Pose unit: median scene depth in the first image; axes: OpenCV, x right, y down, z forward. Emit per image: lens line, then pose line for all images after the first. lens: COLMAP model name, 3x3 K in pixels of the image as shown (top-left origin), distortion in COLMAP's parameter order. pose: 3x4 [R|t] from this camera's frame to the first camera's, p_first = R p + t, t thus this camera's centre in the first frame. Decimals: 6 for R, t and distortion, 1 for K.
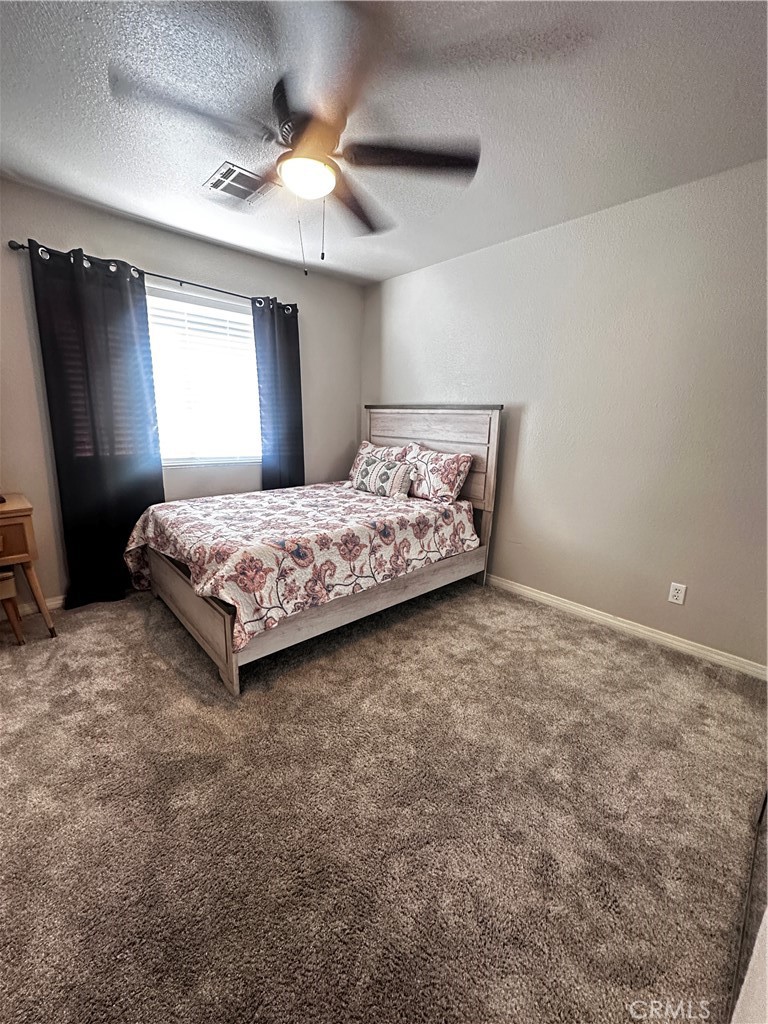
lens RADIAL K [[410.0, 0, 384.0], [0, 410.0, 512.0], [0, 0, 1]] dist [0.000274, 0.000871]
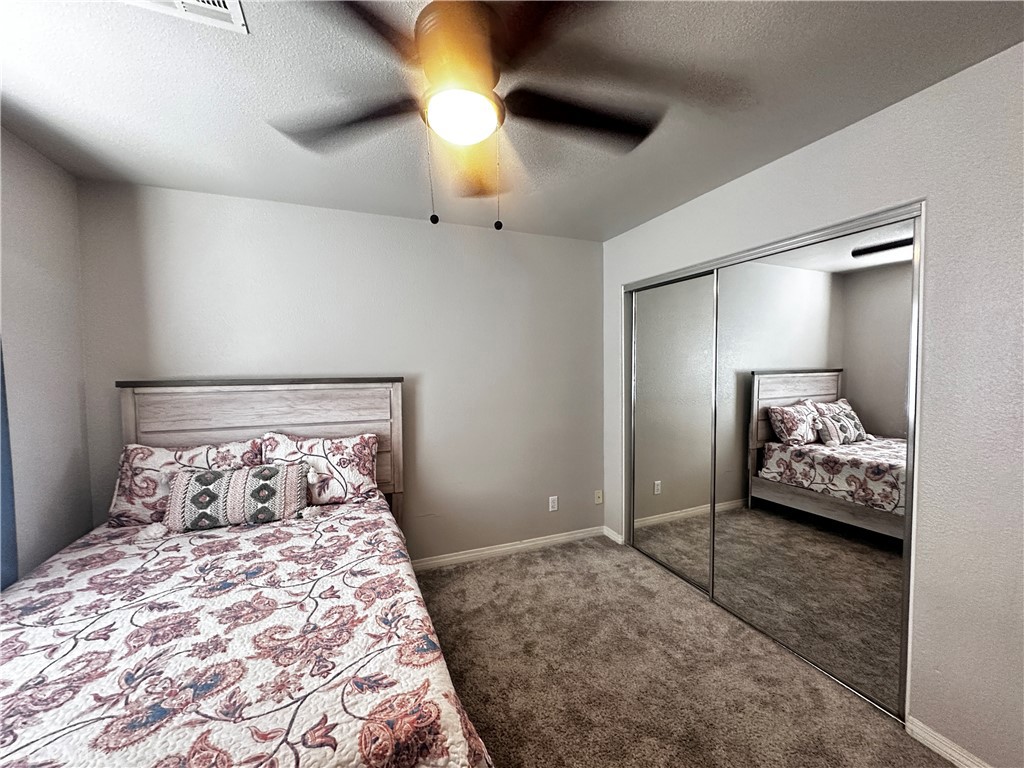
lens RADIAL K [[410.0, 0, 510.2], [0, 410.0, 381.6], [0, 0, 1]] dist [0.000274, 0.000871]
pose [[0.354660, -0.061837, 0.932948, -0.484587], [0.227690, 0.973484, -0.022033, -0.164244], [-0.906848, 0.220237, 0.359336, 0.409399]]
